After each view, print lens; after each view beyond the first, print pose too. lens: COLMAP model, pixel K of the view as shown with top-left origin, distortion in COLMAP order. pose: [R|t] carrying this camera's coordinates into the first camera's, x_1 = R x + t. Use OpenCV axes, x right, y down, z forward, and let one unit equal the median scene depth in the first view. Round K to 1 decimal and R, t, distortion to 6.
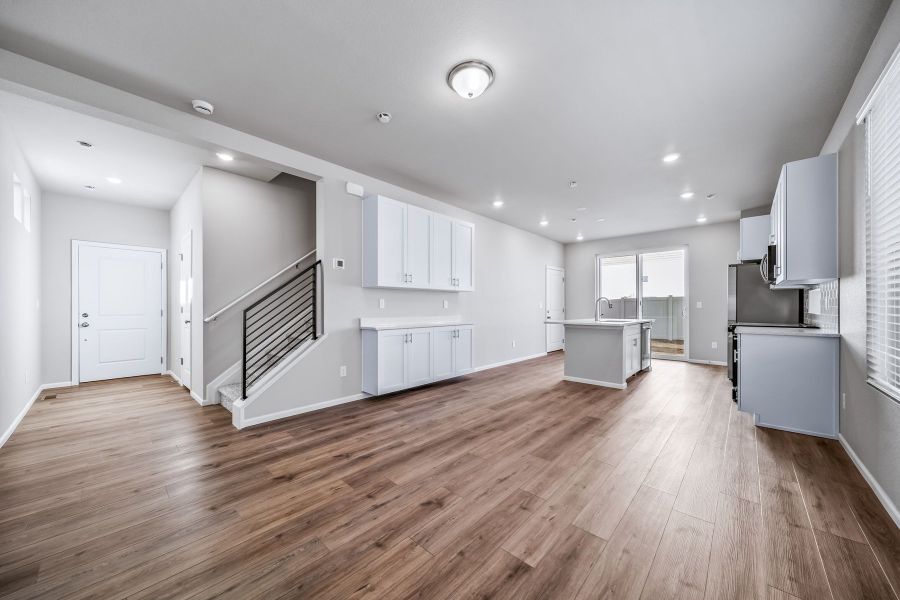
lens RADIAL K [[319.1, 0, 446.0], [0, 319.1, 307.1], [0, 0, 1]] dist [0.003124, -0.000095]
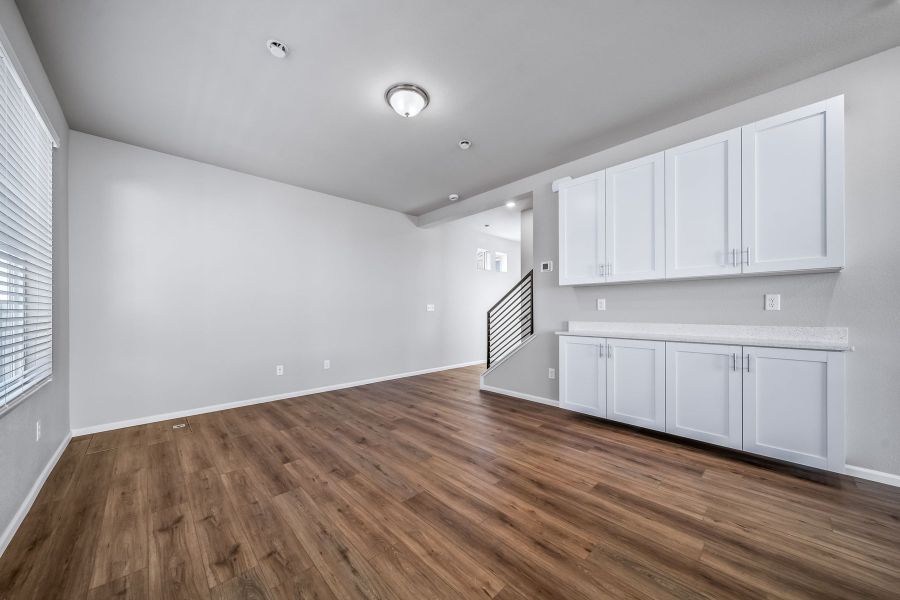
lens RADIAL K [[319.1, 0, 437.0], [0, 319.1, 307.7], [0, 0, 1]] dist [0.003124, -0.000095]
pose [[-0.081208, -0.005535, -0.996682, 0.867956], [0.005634, 0.999966, -0.006012, -0.000093], [0.996681, -0.006104, -0.081174, 0.893745]]
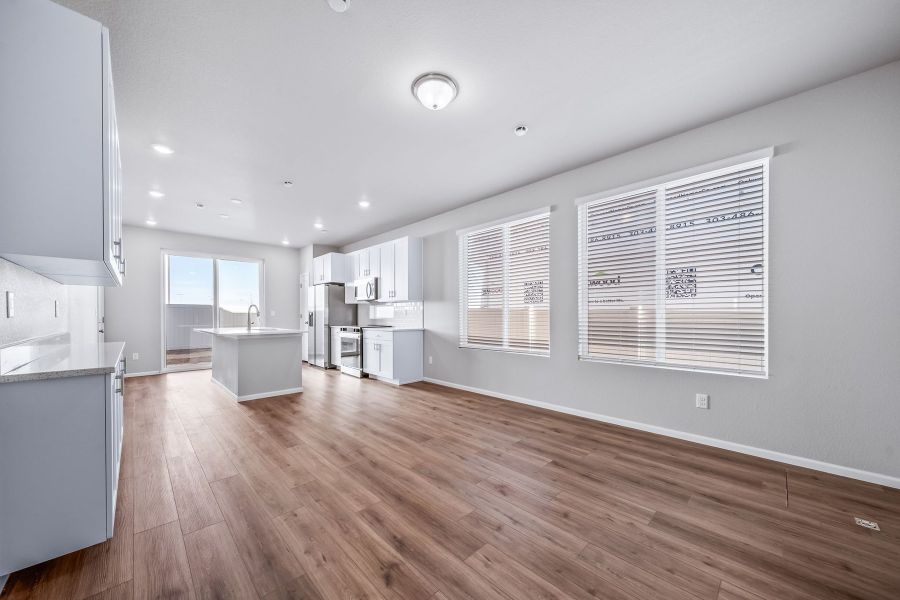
lens RADIAL K [[319.1, 0, 438.1], [0, 319.1, 316.7], [0, 0, 1]] dist [0.003124, -0.000095]
pose [[0.067627, -0.003599, 0.997704, -0.709975], [-0.000214, 0.999993, 0.003621, 0.002086], [-0.997711, -0.000459, 0.067626, 0.695862]]
